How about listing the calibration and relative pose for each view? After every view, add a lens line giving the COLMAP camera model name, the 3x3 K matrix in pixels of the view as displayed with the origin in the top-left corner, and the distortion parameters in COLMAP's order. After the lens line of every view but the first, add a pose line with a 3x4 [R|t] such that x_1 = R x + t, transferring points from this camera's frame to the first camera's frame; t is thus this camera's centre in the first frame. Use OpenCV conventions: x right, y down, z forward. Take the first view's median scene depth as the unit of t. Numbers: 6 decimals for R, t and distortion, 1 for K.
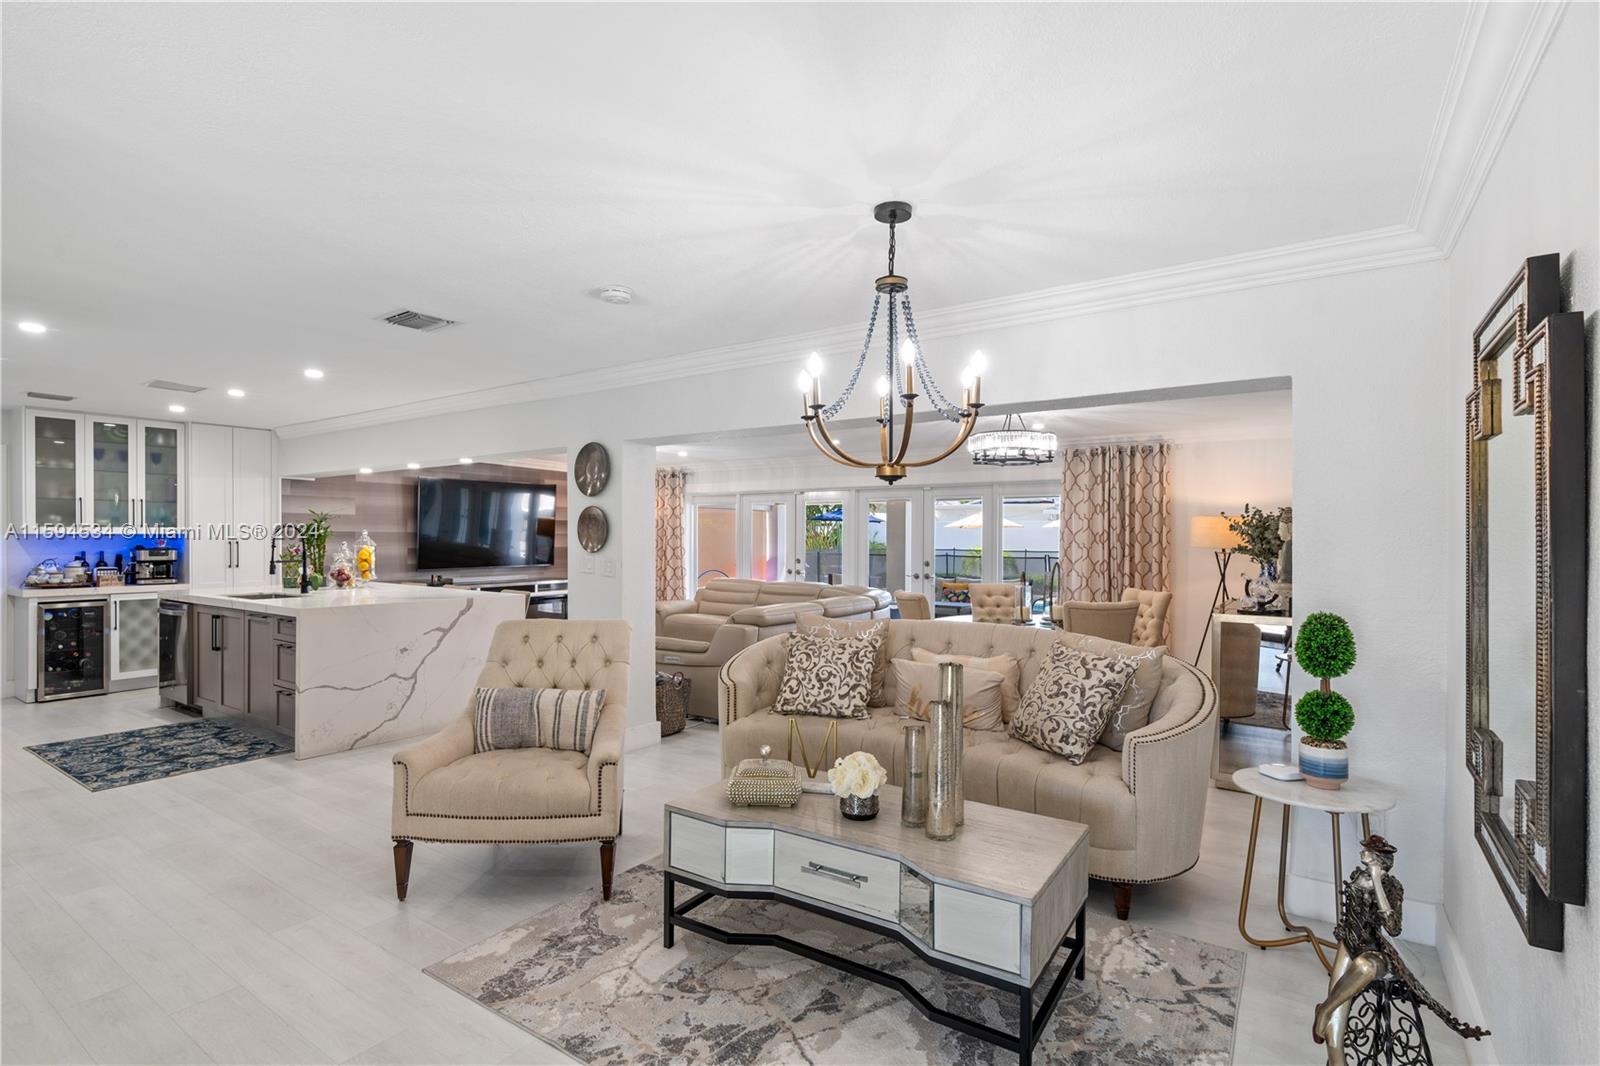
lens RADIAL K [[769.4, 0, 802.6], [0, 769.4, 537.9], [0, 0, 1]] dist [-0.005387, -0.000270]
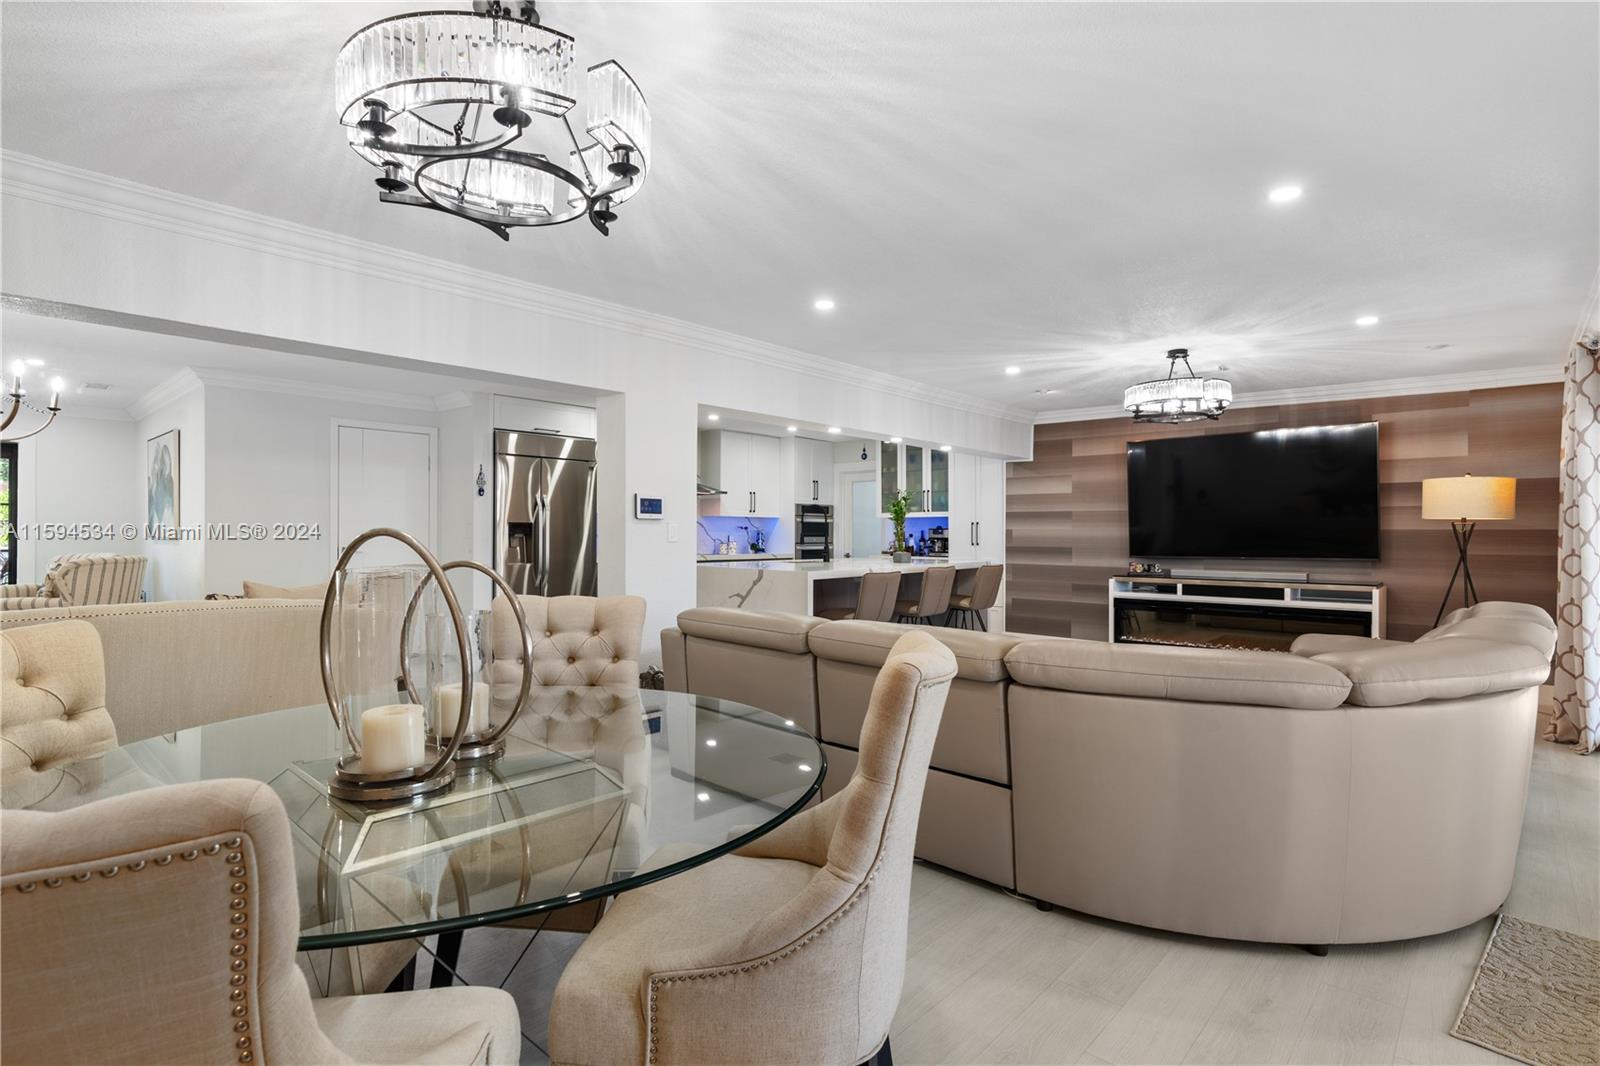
lens RADIAL K [[769.4, 0, 802.6], [0, 769.4, 537.9], [0, 0, 1]] dist [-0.005387, -0.000270]
pose [[-0.140032, 0.002114, -0.990145, 0.492984], [-0.004312, 0.999987, 0.002744, 0.029729], [0.990138, 0.004654, -0.140021, 1.054221]]
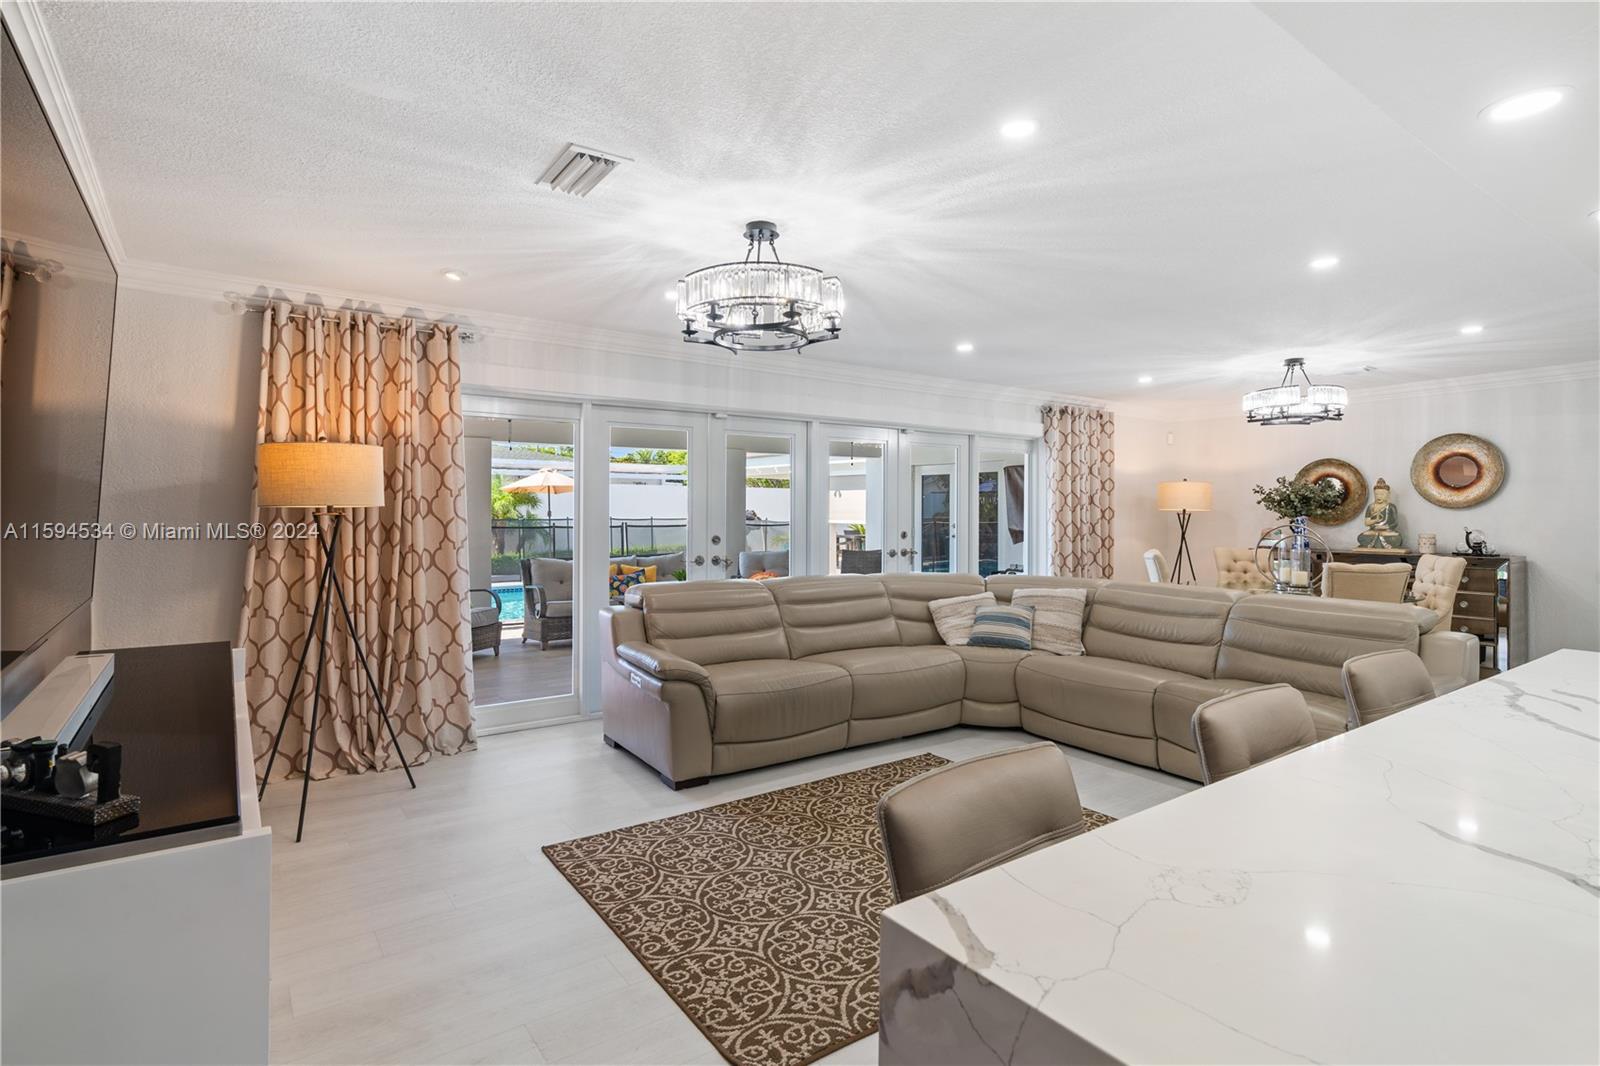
lens RADIAL K [[802.4, 0, 797.2], [0, 802.4, 508.7], [0, 0, 1]] dist [-0.000198, -0.000043]
pose [[0.333558, -0.004114, 0.942721, -0.785618], [-0.003178, 0.999980, 0.005489, 0.006775], [-0.942724, -0.004826, 0.333538, 1.141299]]
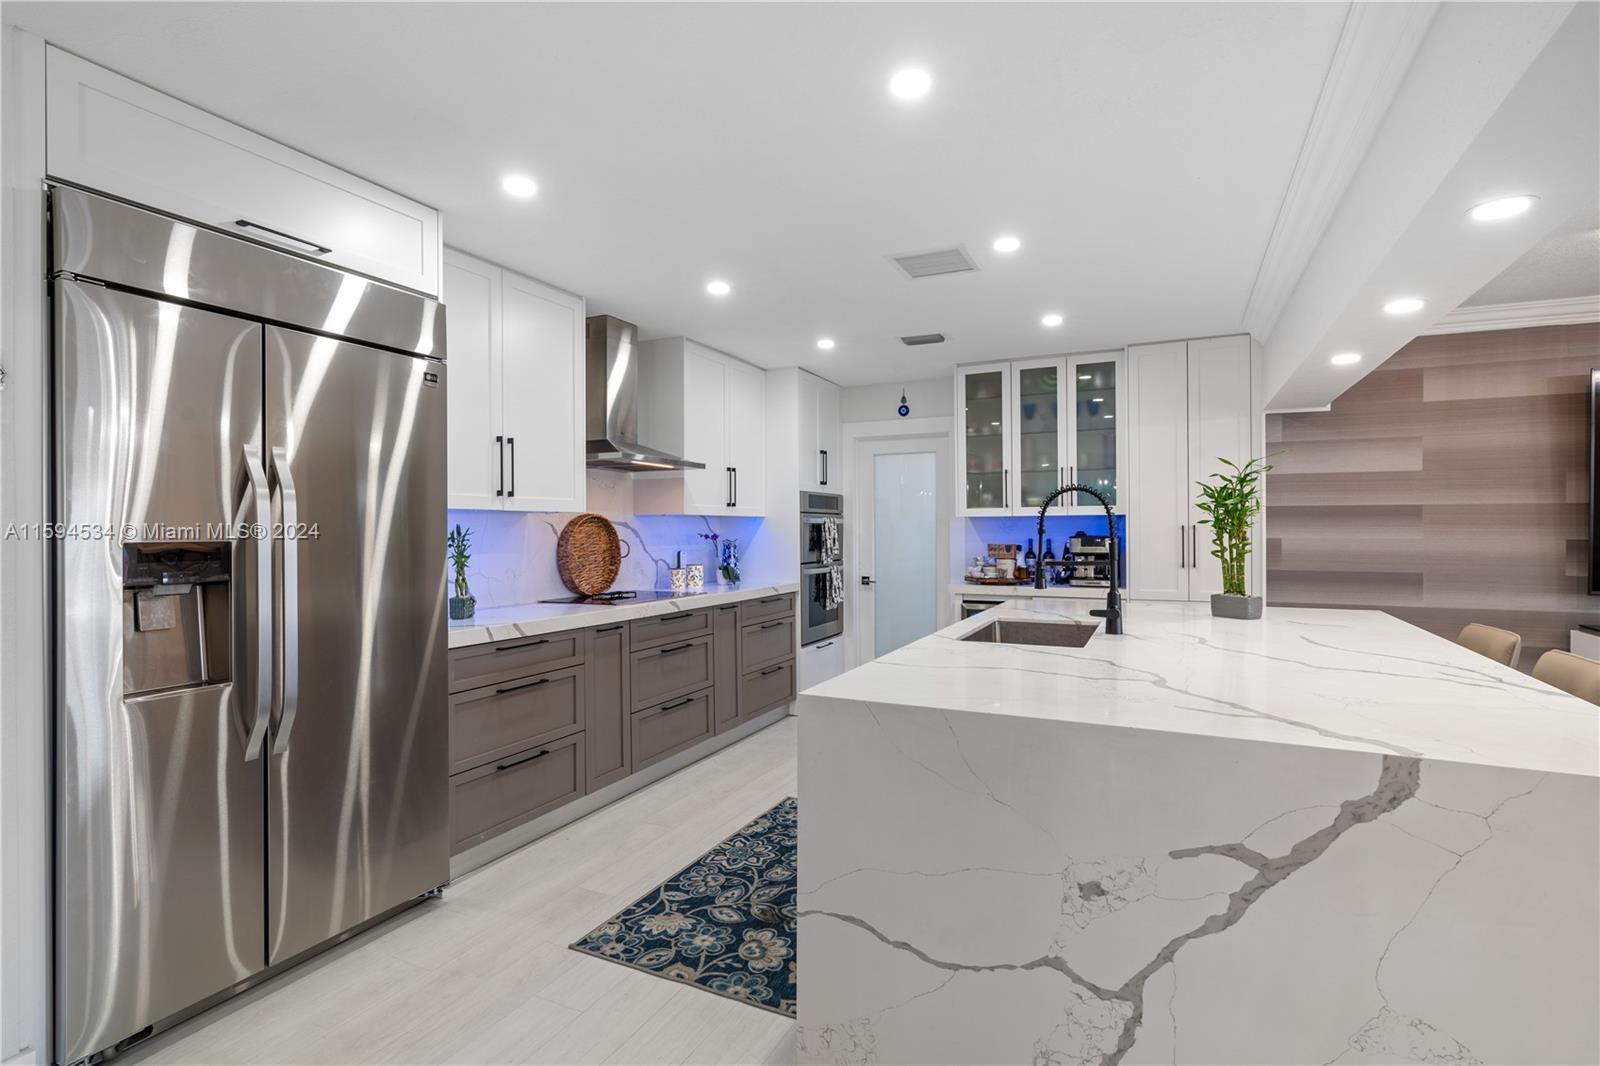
lens RADIAL K [[769.4, 0, 802.6], [0, 769.4, 537.9], [0, 0, 1]] dist [-0.005387, -0.000270]
pose [[0.152723, 0.008785, -0.988230, -0.205982], [0.004288, 0.999945, 0.009552, 0.008506], [0.988260, -0.005696, 0.152677, 0.695268]]
